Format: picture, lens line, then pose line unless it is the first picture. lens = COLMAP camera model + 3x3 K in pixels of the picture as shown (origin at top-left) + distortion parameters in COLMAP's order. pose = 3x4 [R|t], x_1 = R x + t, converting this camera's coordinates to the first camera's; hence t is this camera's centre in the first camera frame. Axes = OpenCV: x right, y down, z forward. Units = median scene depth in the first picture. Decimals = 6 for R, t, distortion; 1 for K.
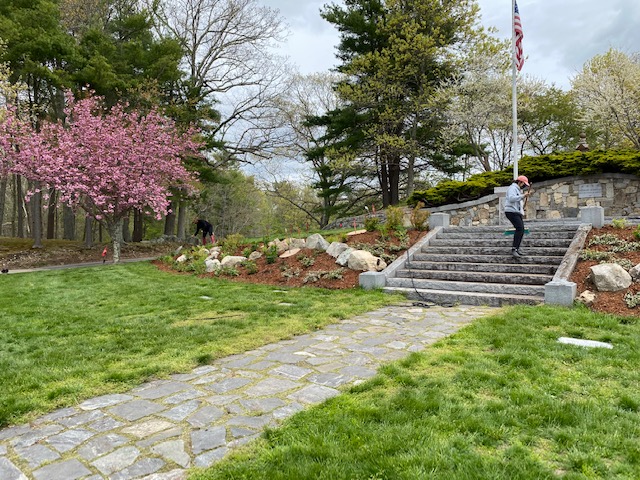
lens RADIAL K [[488.8, 0, 320.0], [0, 488.8, 240.0], [0, 0, 1]] dist [0.058729, -0.001880]
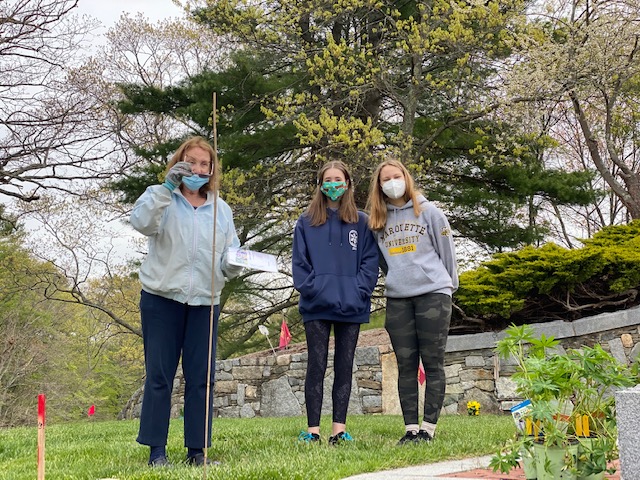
lens RADIAL K [[976.3, 0, 320.0], [0, 976.3, 240.0], [0, 0, 1]] dist [0.115180, -0.002778]
pose [[0.994327, 0.017106, 0.104983, 0.075955], [-0.000464, 0.987673, -0.156532, -0.030433], [-0.106366, 0.155595, 0.982078, 0.444629]]
